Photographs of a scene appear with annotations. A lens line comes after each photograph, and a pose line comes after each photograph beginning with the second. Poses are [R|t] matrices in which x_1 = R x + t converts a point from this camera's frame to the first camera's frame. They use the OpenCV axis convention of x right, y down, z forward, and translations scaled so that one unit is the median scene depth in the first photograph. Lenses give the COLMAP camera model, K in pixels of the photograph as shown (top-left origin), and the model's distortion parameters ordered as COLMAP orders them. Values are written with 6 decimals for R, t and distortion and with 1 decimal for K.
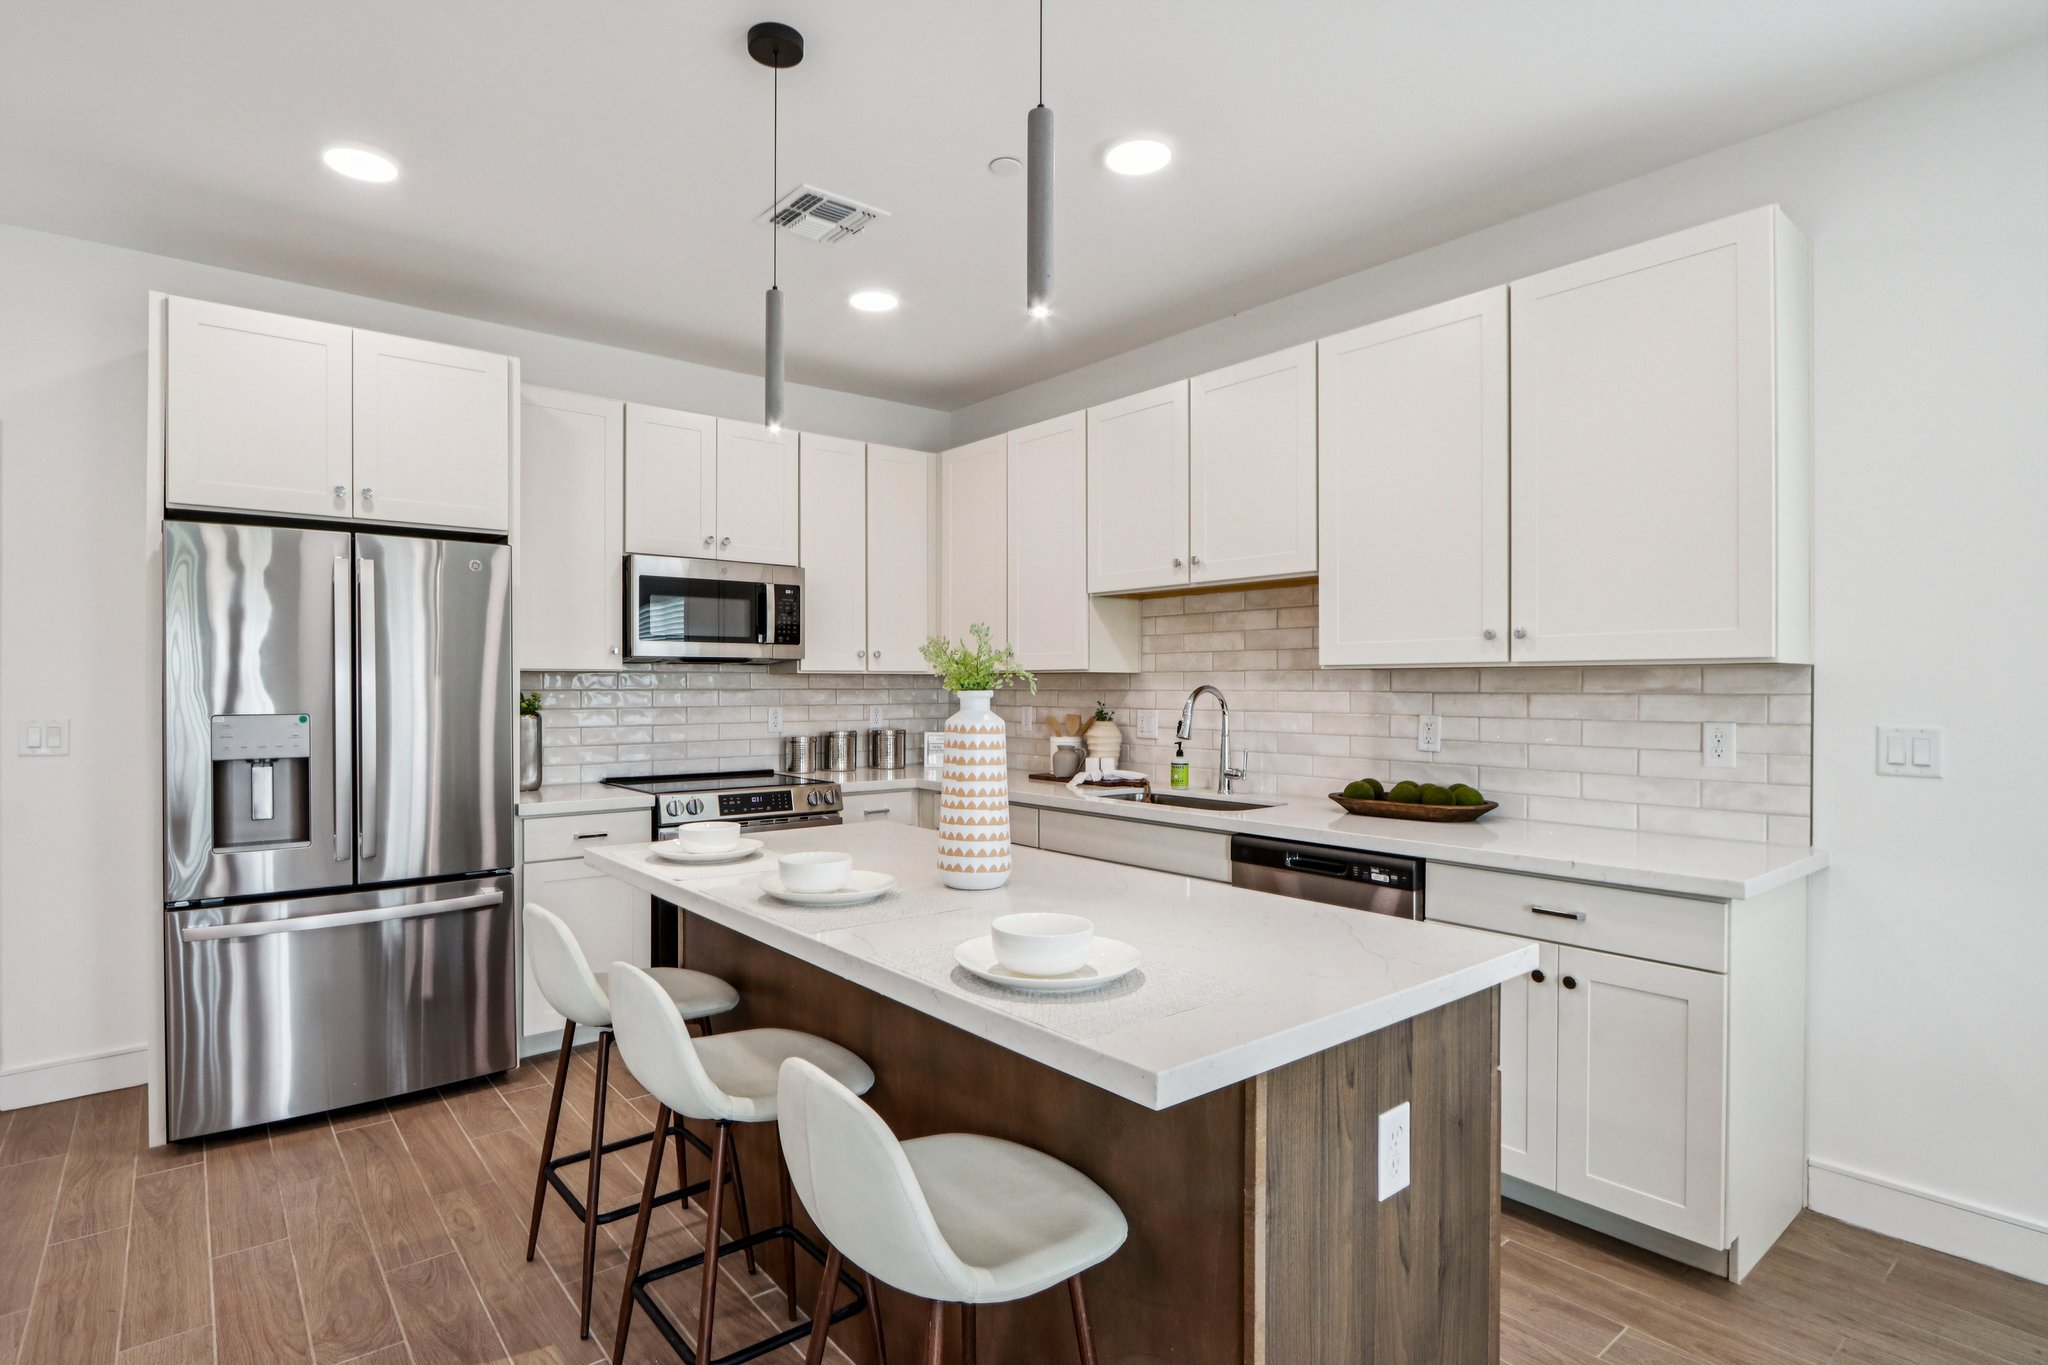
lens RADIAL K [[1041.9, 0, 1007.4], [0, 1041.9, 686.1], [0, 0, 1]] dist [-0.005117, 0.000296]
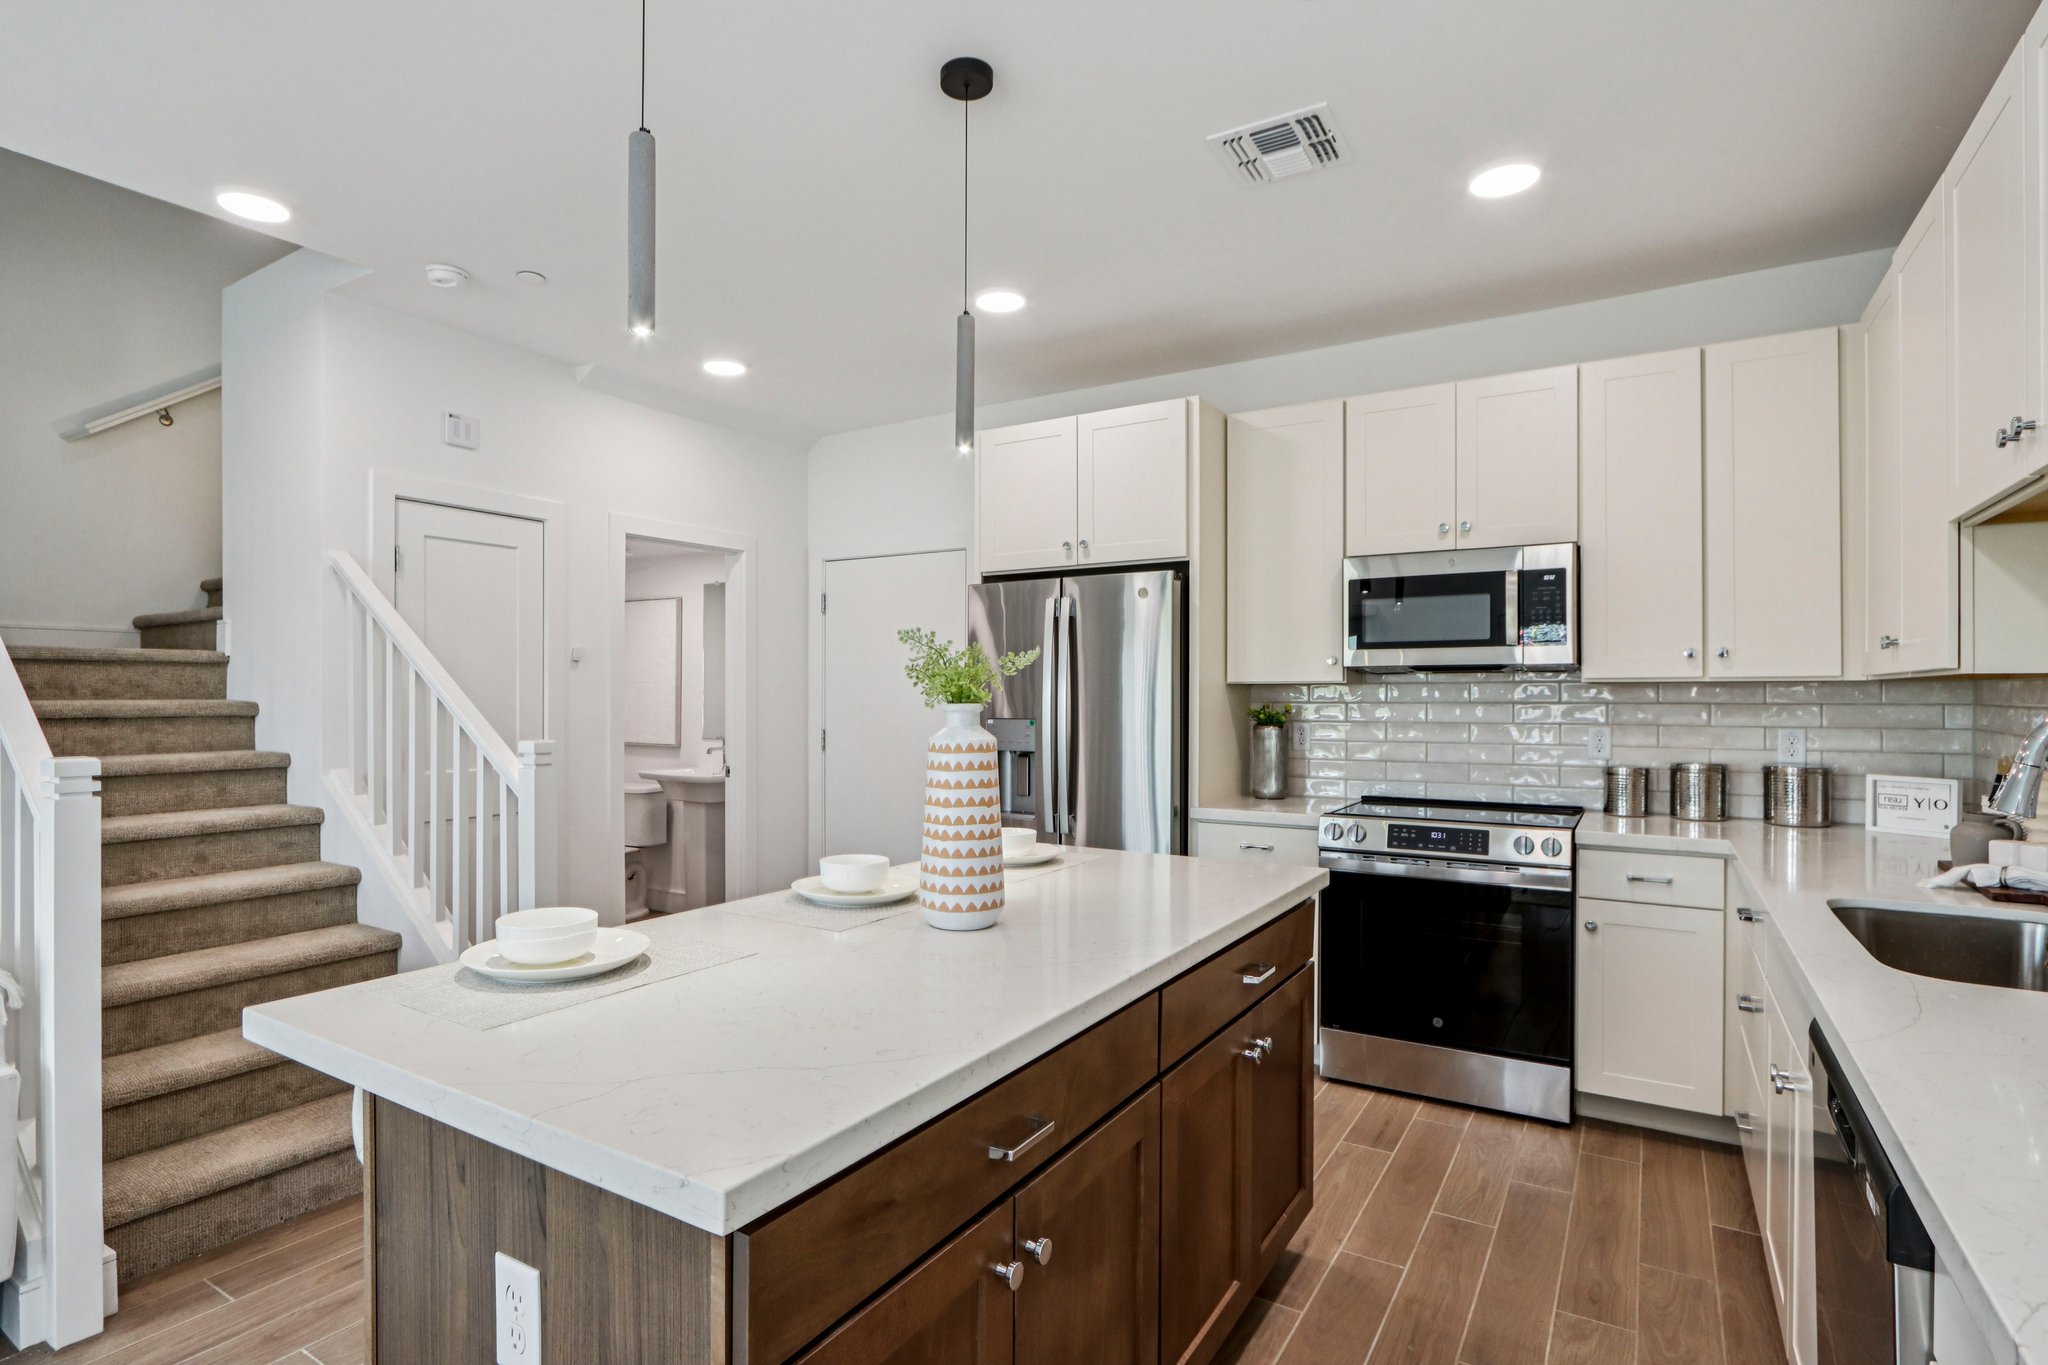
lens RADIAL K [[1041.9, 0, 985.7], [0, 1041.9, 695.0], [0, 0, 1]] dist [-0.005117, 0.000296]
pose [[0.325688, -0.001077, -0.945477, 0.448263], [-0.002623, 0.999994, -0.002042, -0.000351], [0.945474, 0.003145, 0.325683, 0.406506]]
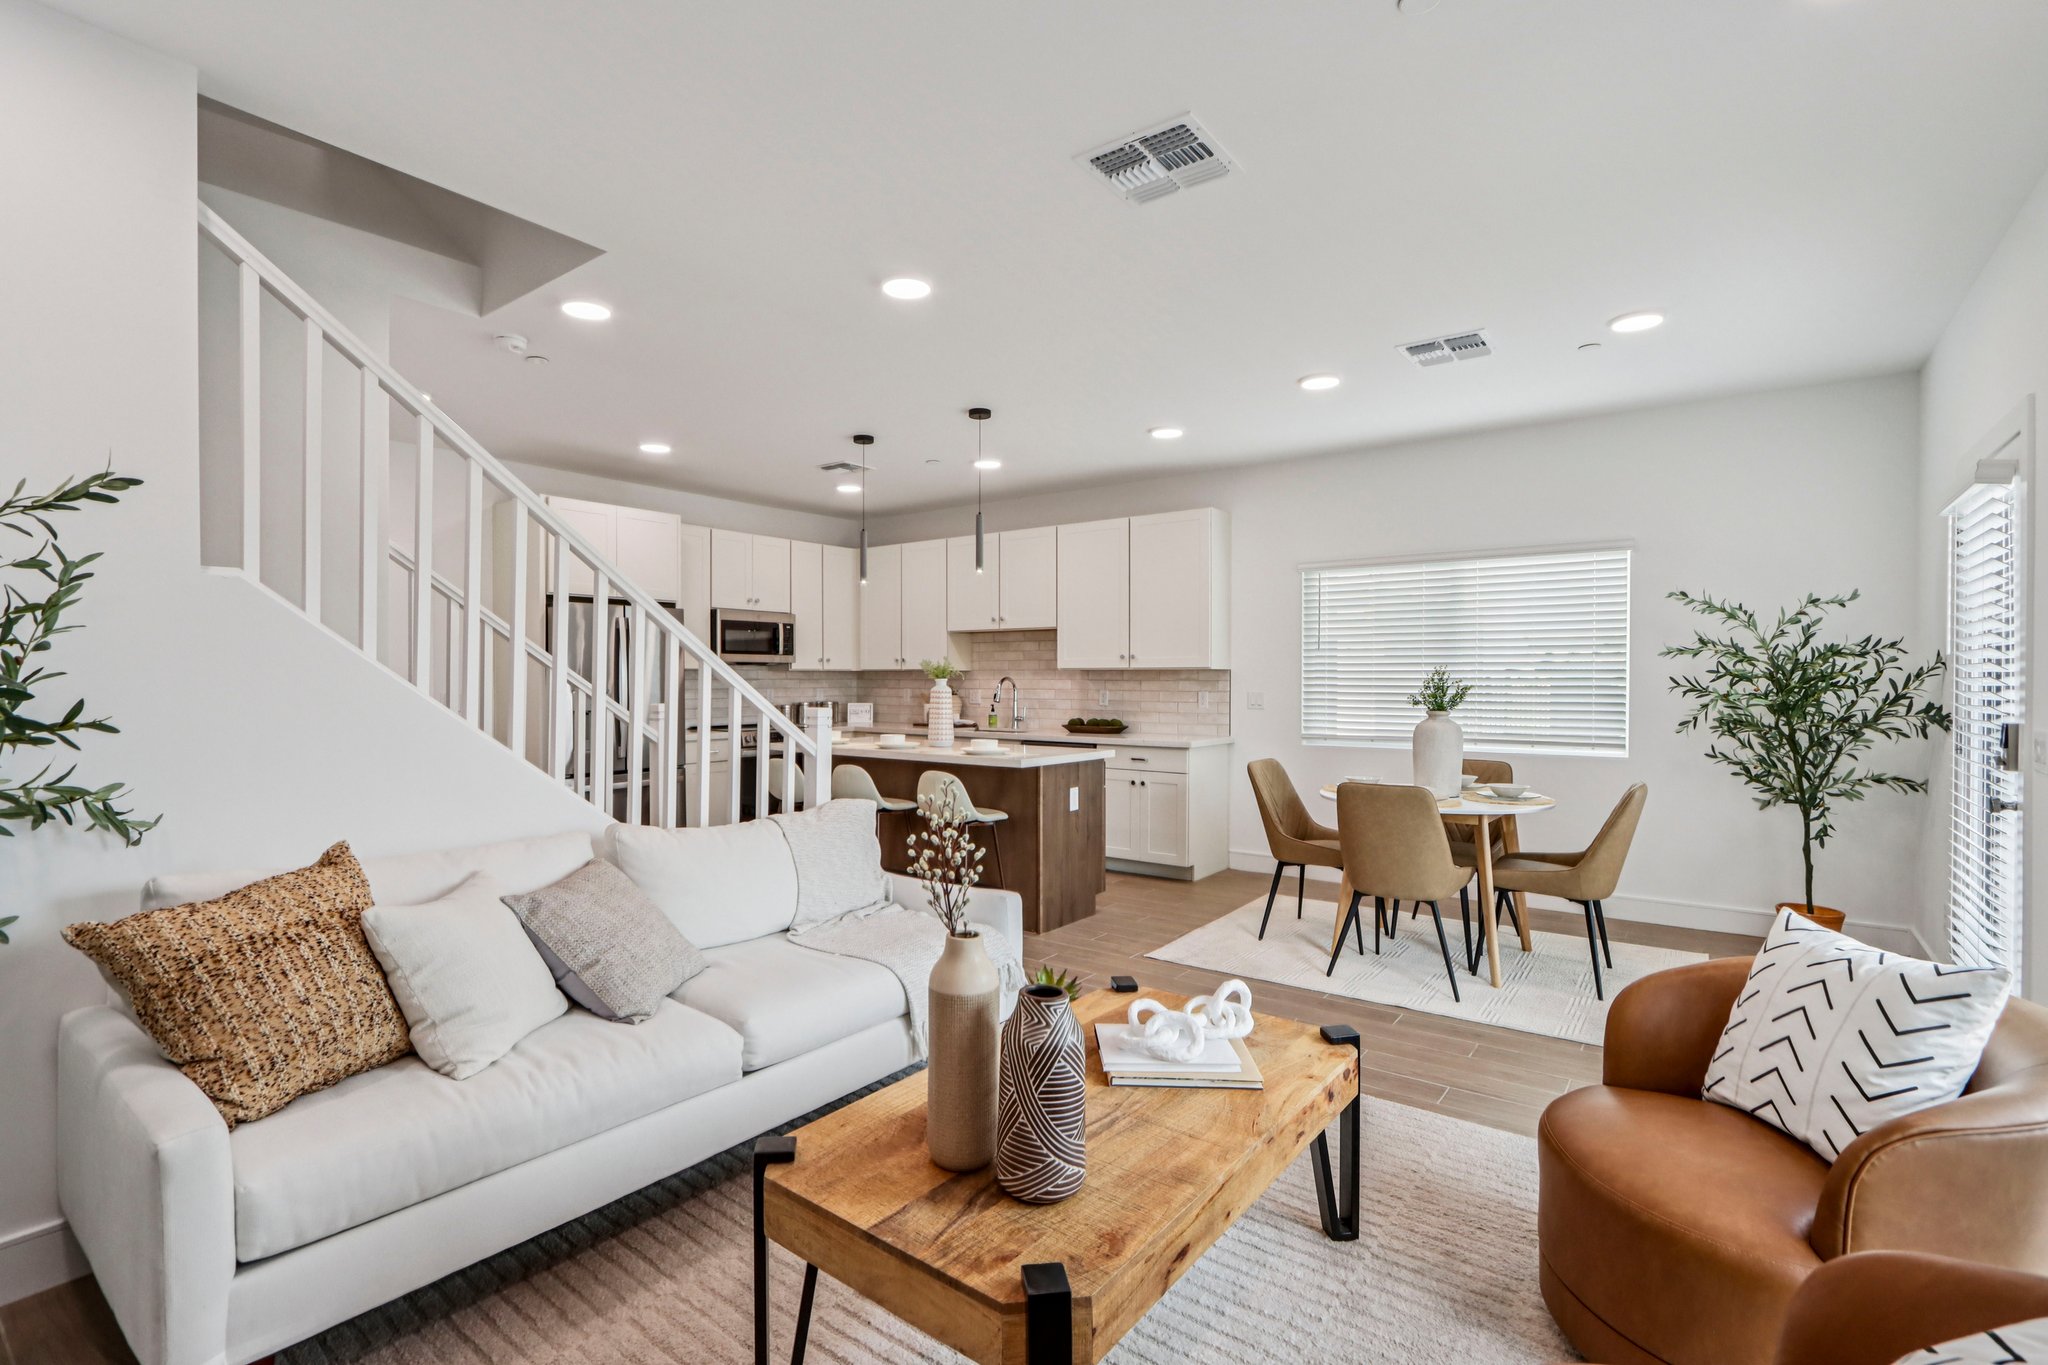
lens RADIAL K [[955.4, 0, 1013.4], [0, 955.4, 675.5], [0, 0, 1]] dist [-0.003645, -0.000242]
pose [[0.971635, 0.002153, 0.236475, -0.257704], [-0.001250, 0.999991, -0.003967, 0.003746], [-0.236482, 0.003558, 0.971629, -0.899553]]
